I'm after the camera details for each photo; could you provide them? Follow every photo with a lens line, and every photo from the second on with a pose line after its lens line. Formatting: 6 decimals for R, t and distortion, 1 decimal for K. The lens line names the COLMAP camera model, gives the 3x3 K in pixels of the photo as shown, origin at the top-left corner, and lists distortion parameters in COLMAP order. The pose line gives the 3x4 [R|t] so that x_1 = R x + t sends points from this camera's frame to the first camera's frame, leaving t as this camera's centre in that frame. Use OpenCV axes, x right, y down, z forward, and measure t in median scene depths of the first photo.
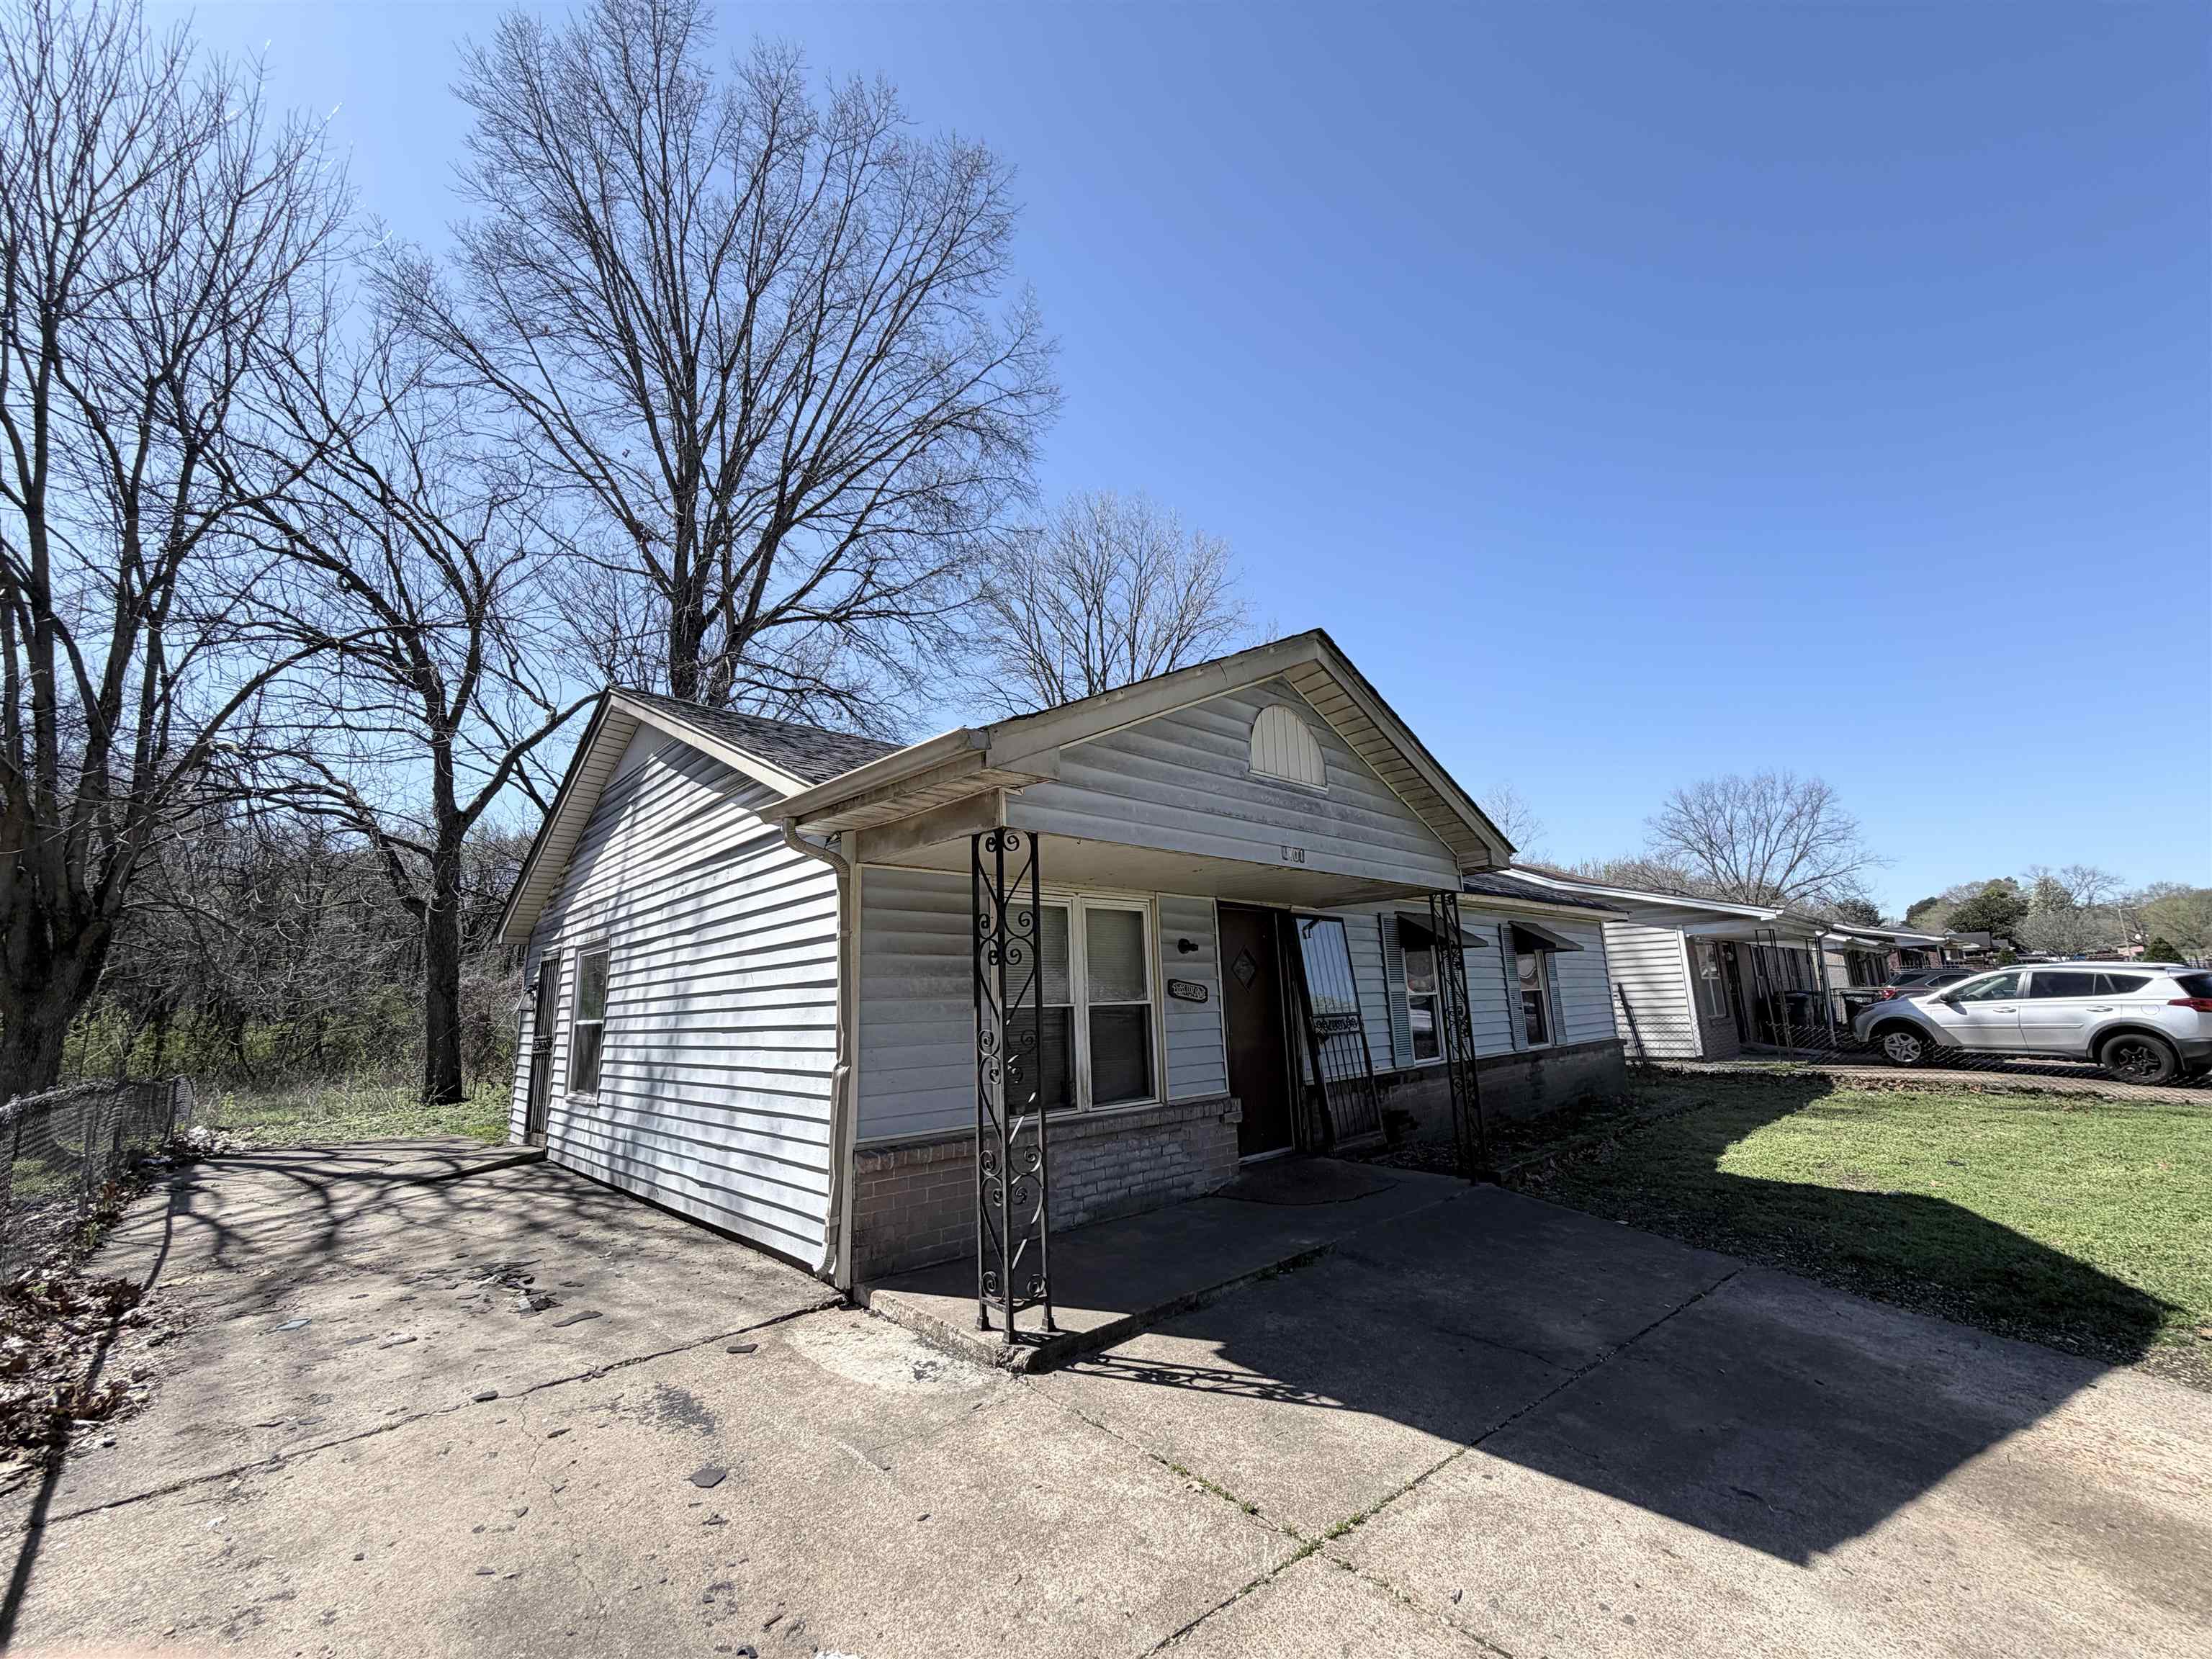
lens RADIAL K [[880.1, 0, 1107.9], [0, 880.1, 831.9], [0, 0, 1]] dist [-0.000569, -0.000235]
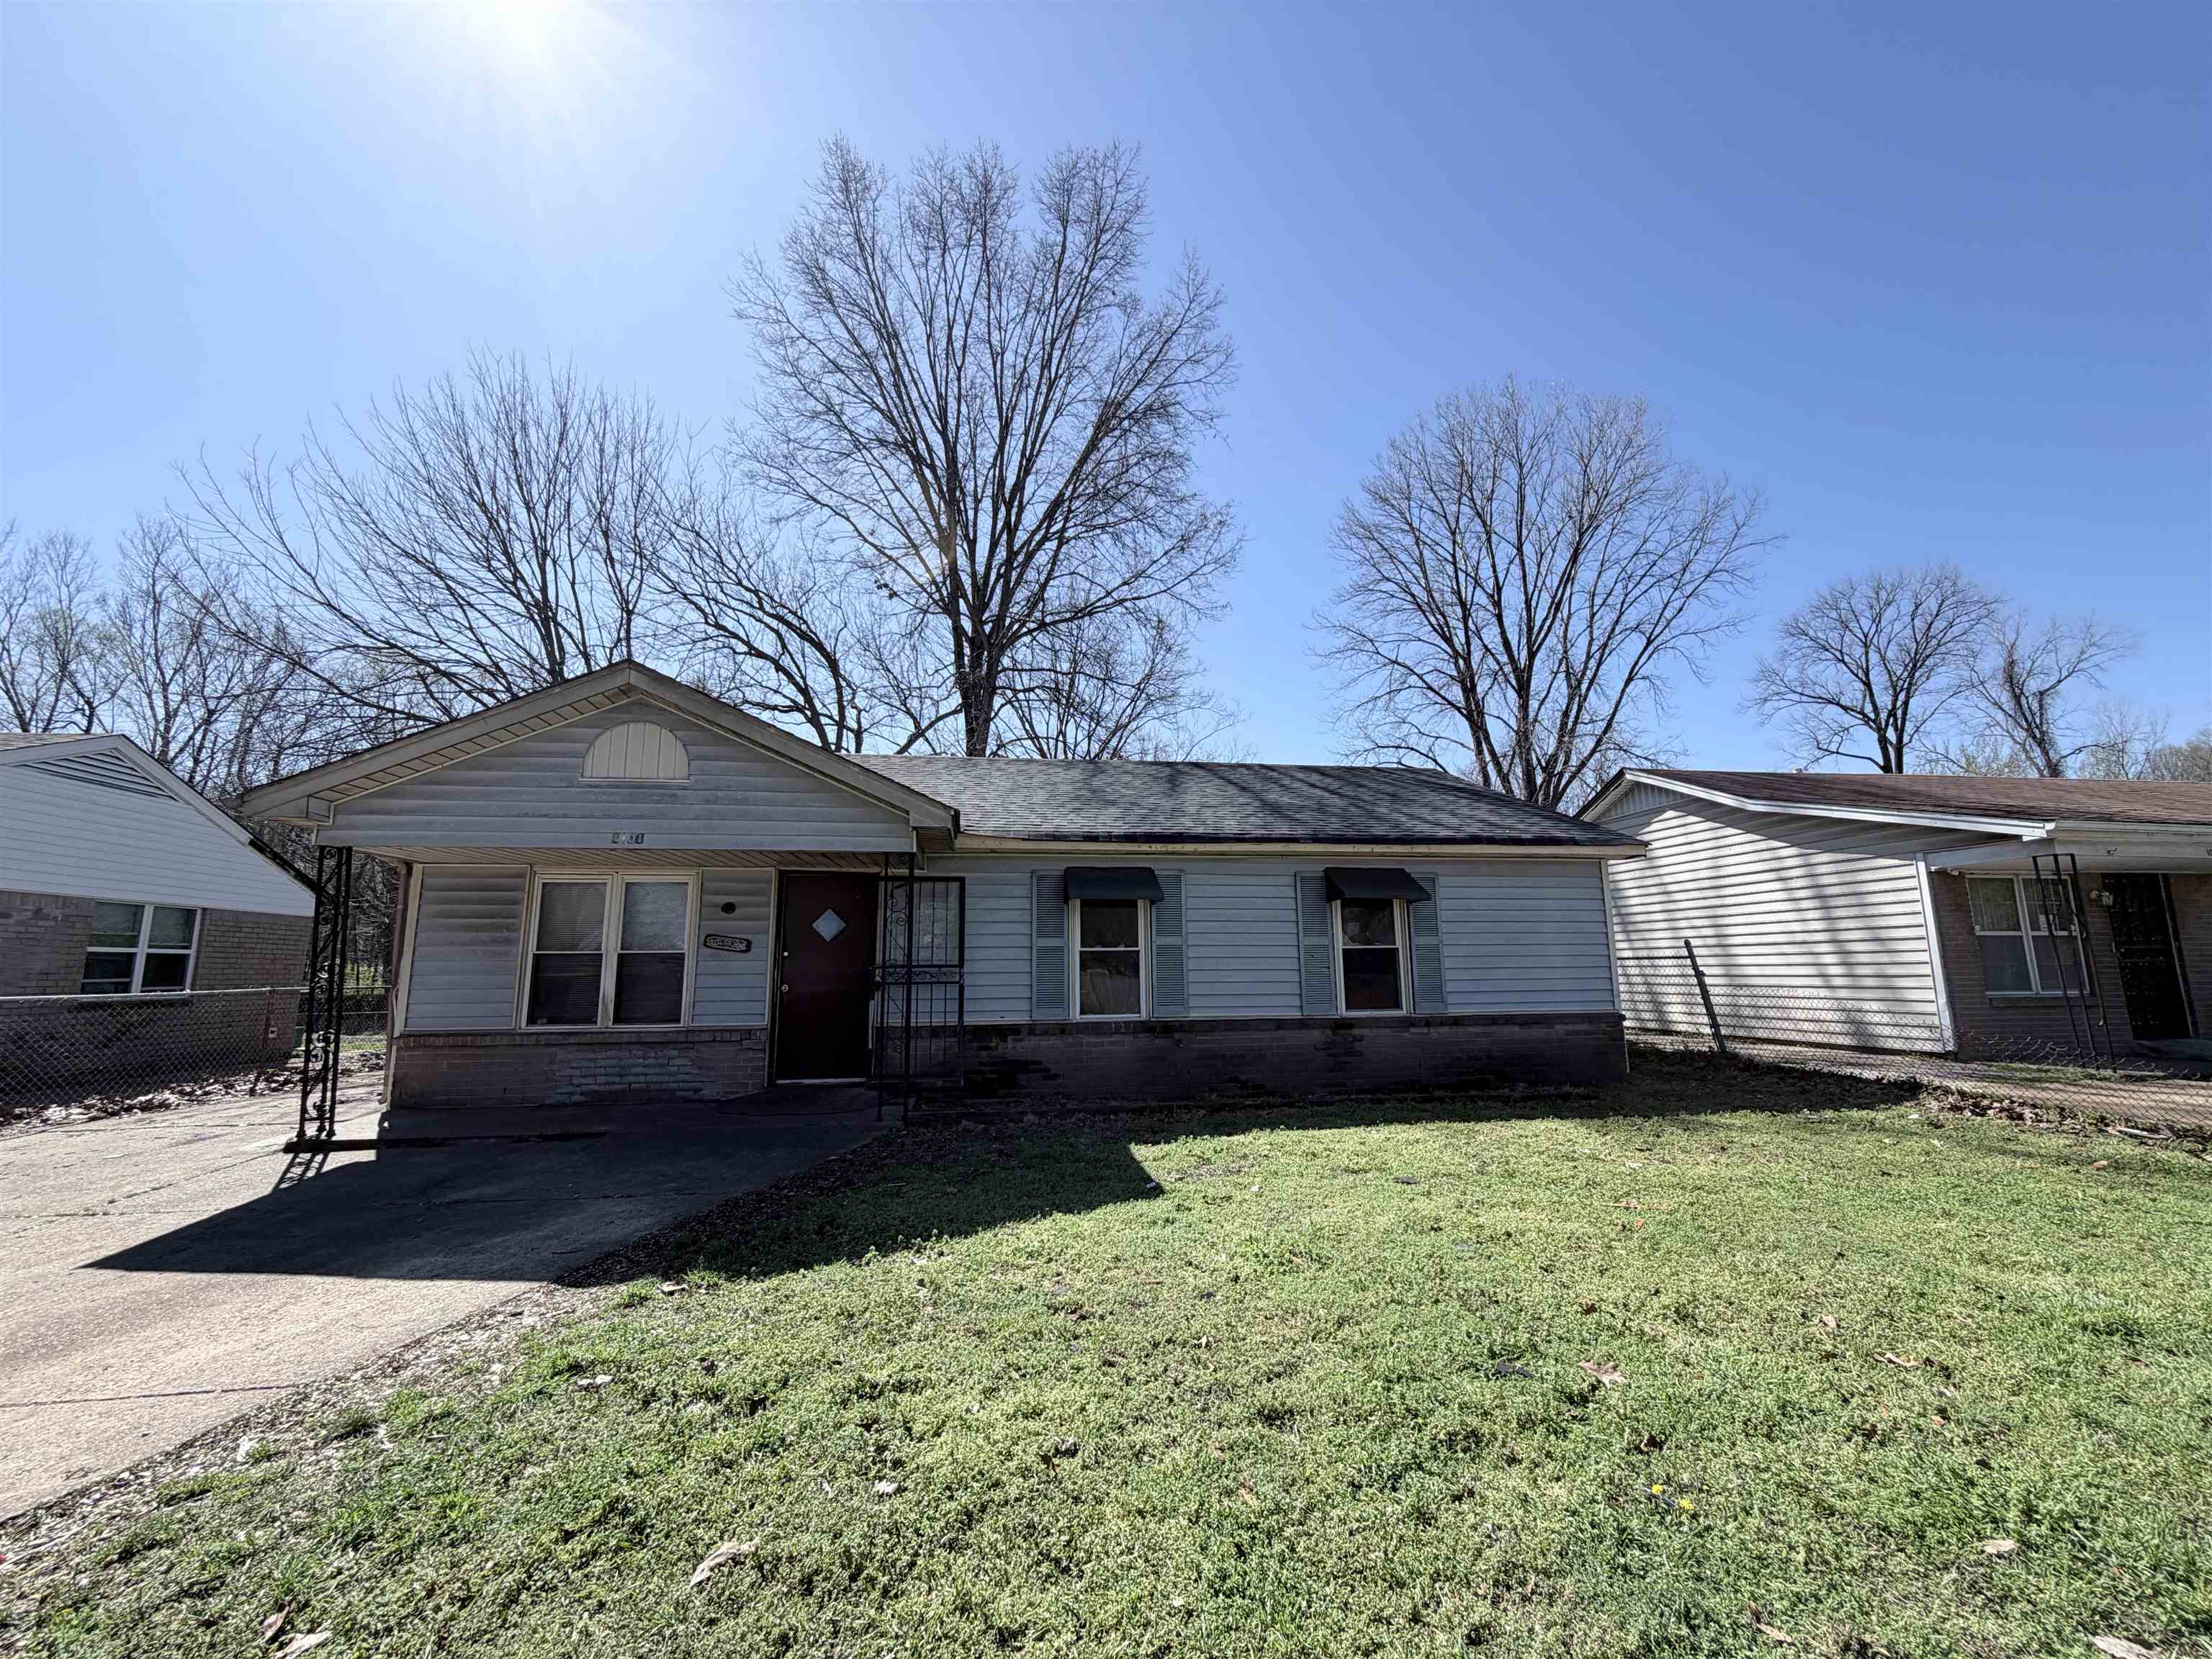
lens RADIAL K [[880.1, 0, 1104.3], [0, 880.1, 830.7], [0, 0, 1]] dist [-0.000569, -0.000235]
pose [[0.821302, -0.067563, -0.566478, 1.221396], [0.093883, 0.995431, 0.017392, 0.046302], [0.562715, -0.067467, 0.823893, 0.262267]]
